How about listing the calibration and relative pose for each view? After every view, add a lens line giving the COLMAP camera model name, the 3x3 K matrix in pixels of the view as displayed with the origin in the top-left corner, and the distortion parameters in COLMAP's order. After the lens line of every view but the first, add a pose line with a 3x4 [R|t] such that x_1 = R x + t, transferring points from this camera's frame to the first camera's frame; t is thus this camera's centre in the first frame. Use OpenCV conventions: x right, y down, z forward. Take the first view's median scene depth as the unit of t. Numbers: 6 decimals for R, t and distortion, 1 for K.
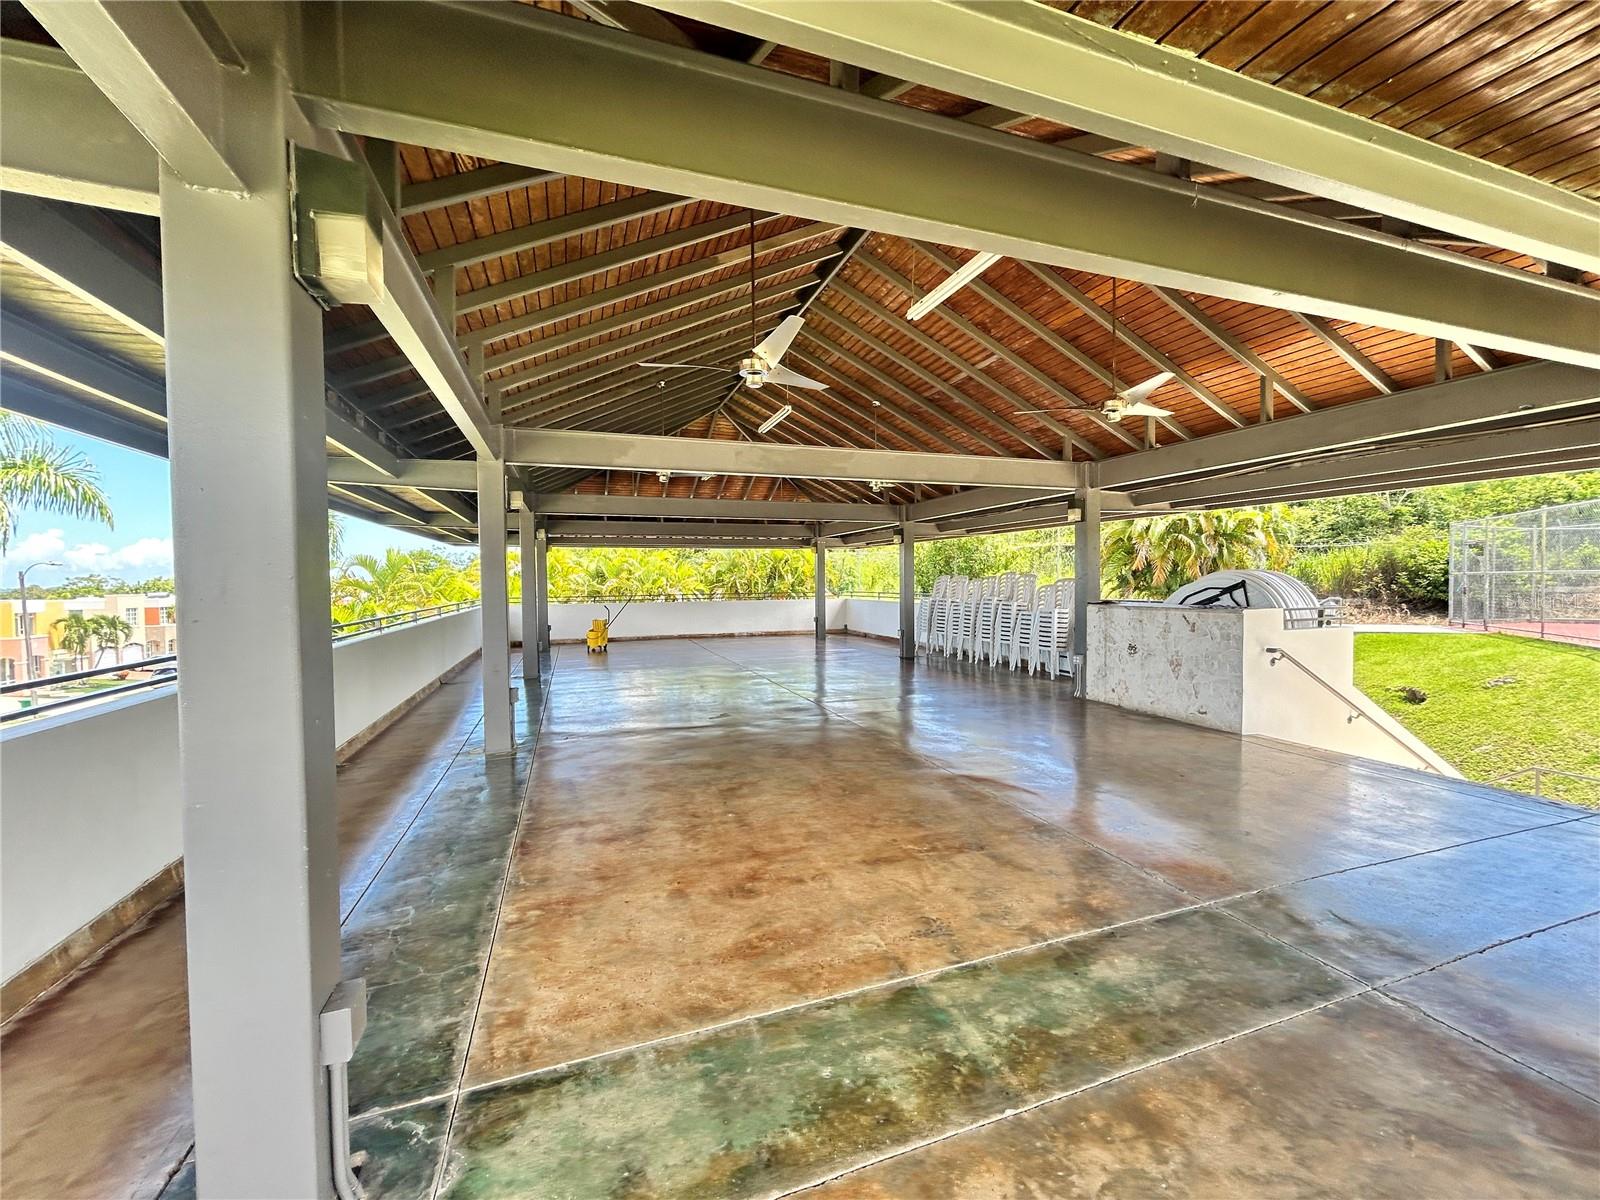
lens RADIAL K [[646.2, 0, 798.7], [0, 646.2, 600.0], [0, 0, 1]] dist [0.004298, 0.001111]
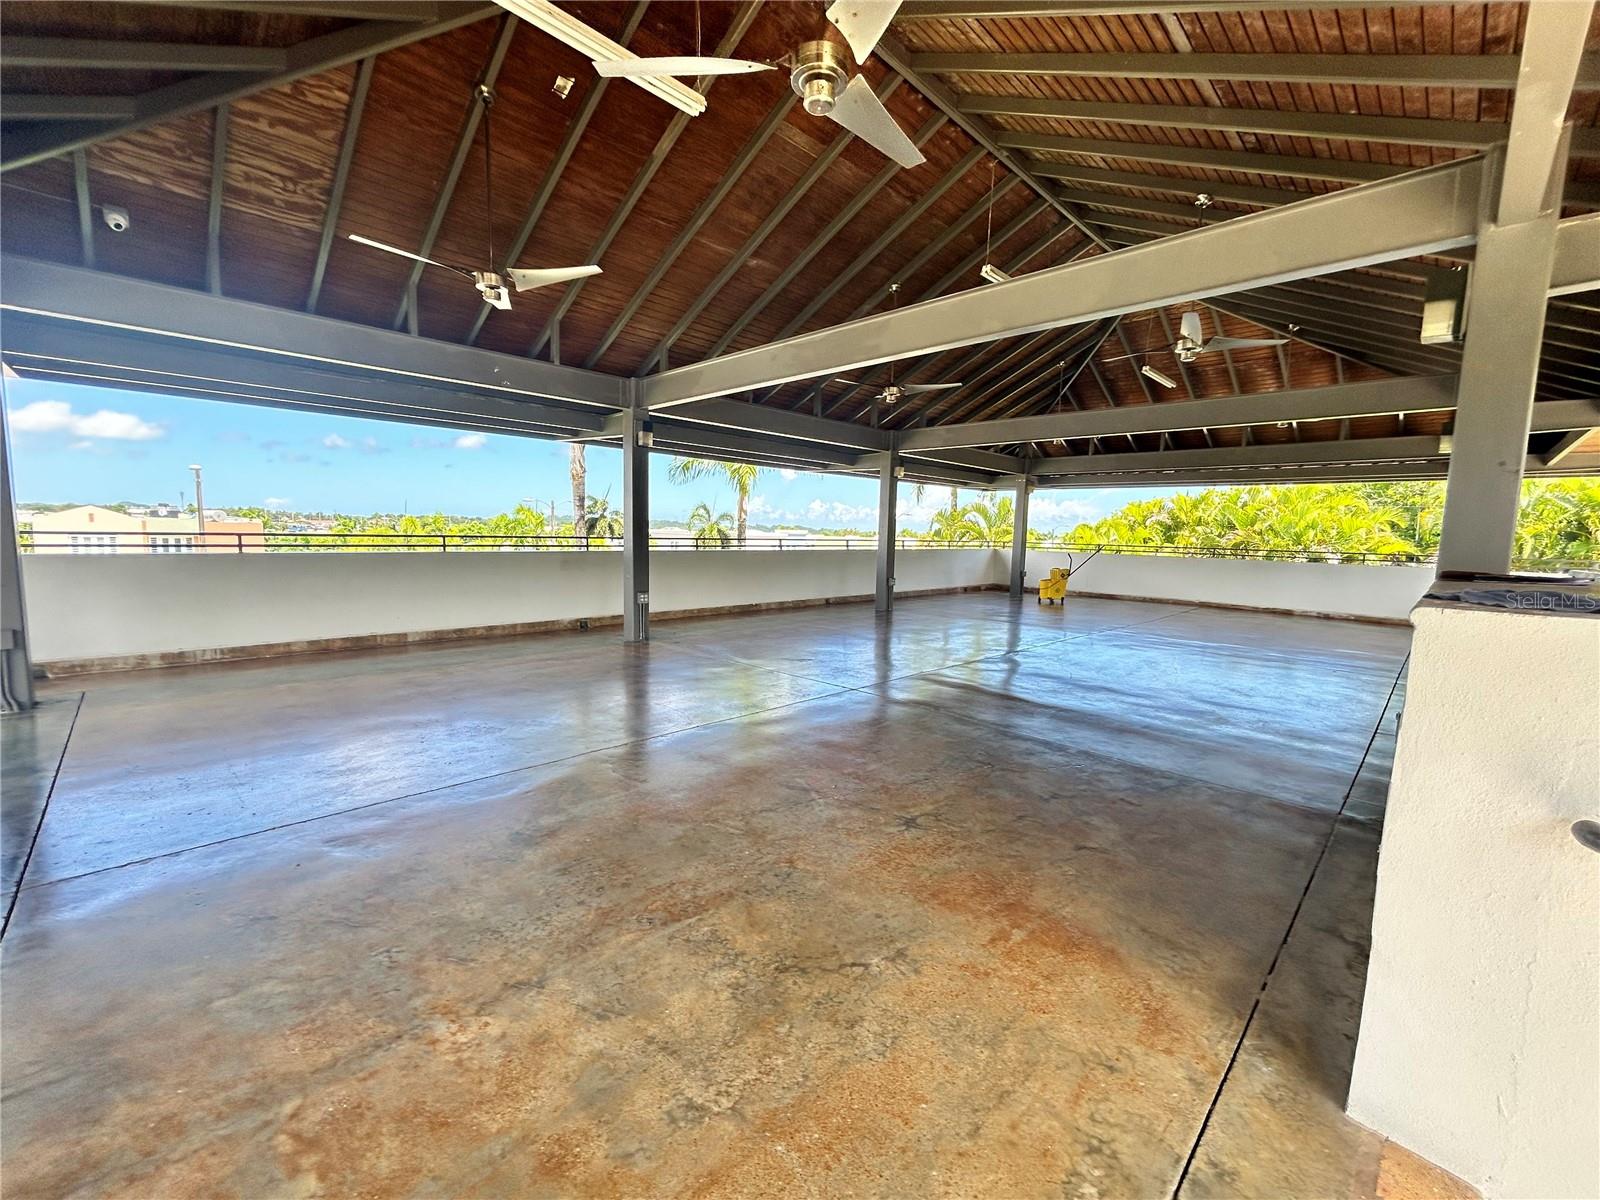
lens RADIAL K [[646.2, 0, 796.3], [0, 646.2, 600.6], [0, 0, 1]] dist [0.004298, 0.001111]
pose [[0.426890, 0.120868, -0.896190, 0.290877], [-0.057375, 0.992651, 0.106548, -0.000431], [0.902482, 0.005935, 0.430687, 0.259972]]
